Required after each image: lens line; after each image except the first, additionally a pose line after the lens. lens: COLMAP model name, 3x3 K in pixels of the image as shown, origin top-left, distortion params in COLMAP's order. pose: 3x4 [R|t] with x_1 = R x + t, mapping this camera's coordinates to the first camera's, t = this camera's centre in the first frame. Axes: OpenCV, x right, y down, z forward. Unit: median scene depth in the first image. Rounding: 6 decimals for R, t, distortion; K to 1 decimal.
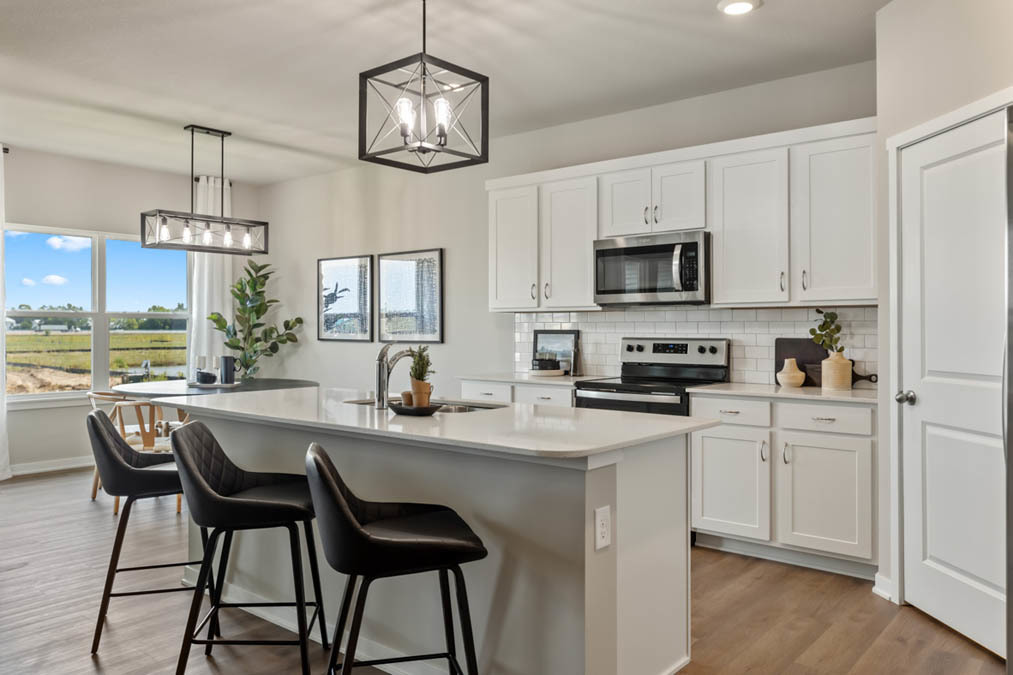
lens RADIAL K [[778.1, 0, 501.3], [0, 778.1, 332.9], [0, 0, 1]] dist [0.006623, 0.002614]
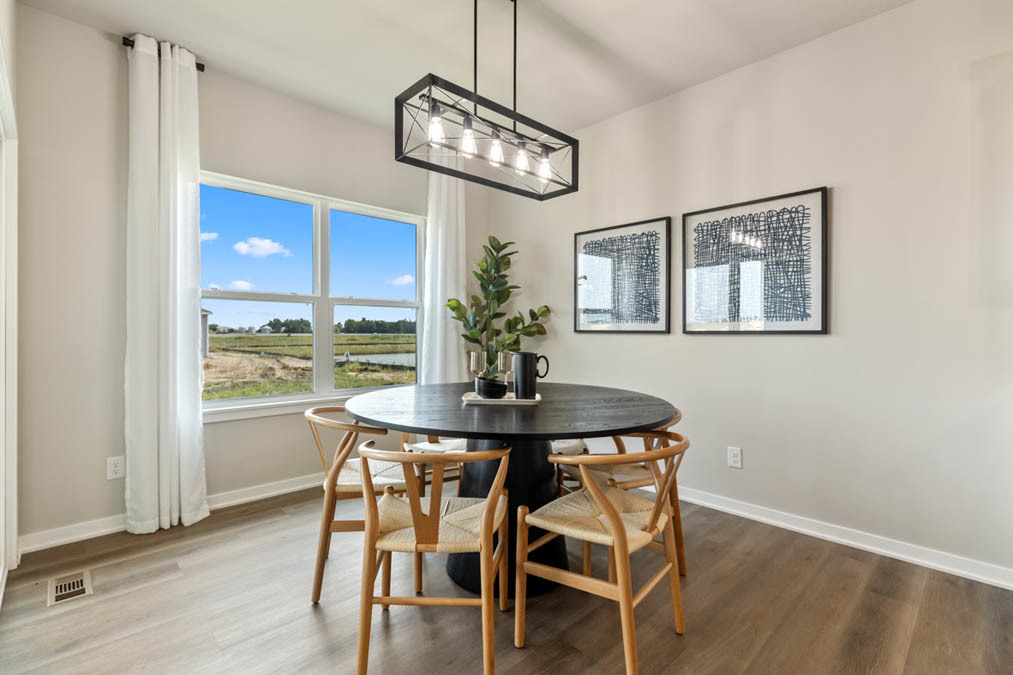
lens RADIAL K [[459.1, 0, 502.0], [0, 459.1, 336.7], [0, 0, 1]] dist [0.002227, -0.000215]
pose [[0.995435, 0.003268, -0.095384, -0.335617], [-0.003177, 0.999994, 0.001108, 0.017507], [0.095387, -0.000800, 0.995440, 0.643318]]
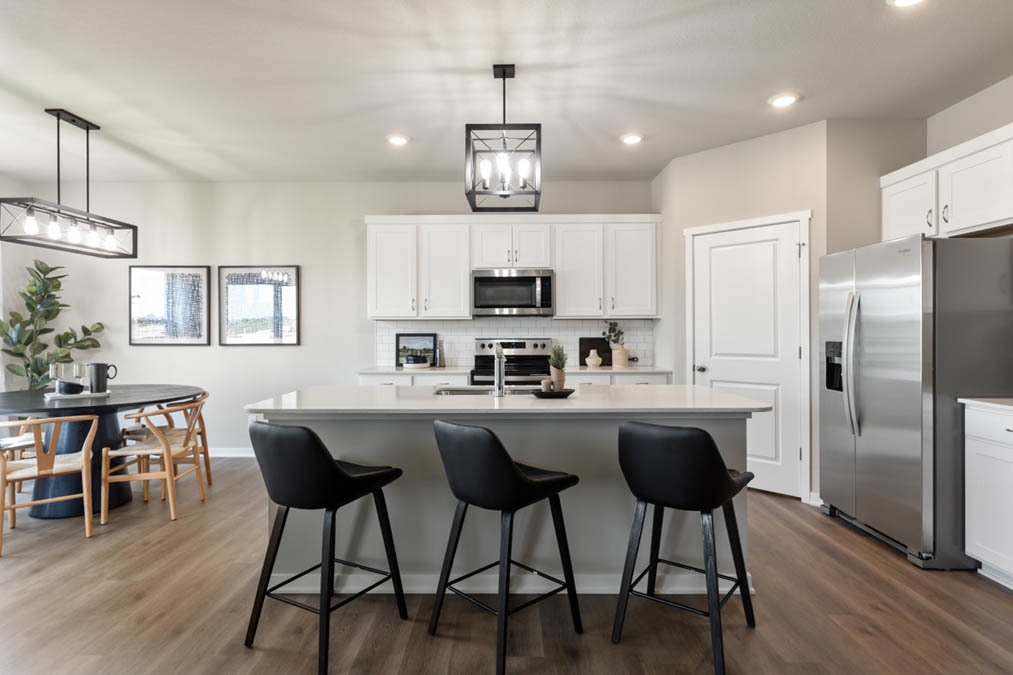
lens RADIAL K [[530.6, 0, 504.1], [0, 530.6, 330.9], [0, 0, 1]] dist [0.002676, 0.003313]
pose [[0.764562, -0.001746, 0.644548, -0.391089], [0.007569, 0.999952, -0.006270, -0.001542], [-0.644506, 0.009672, 0.764538, 0.190265]]
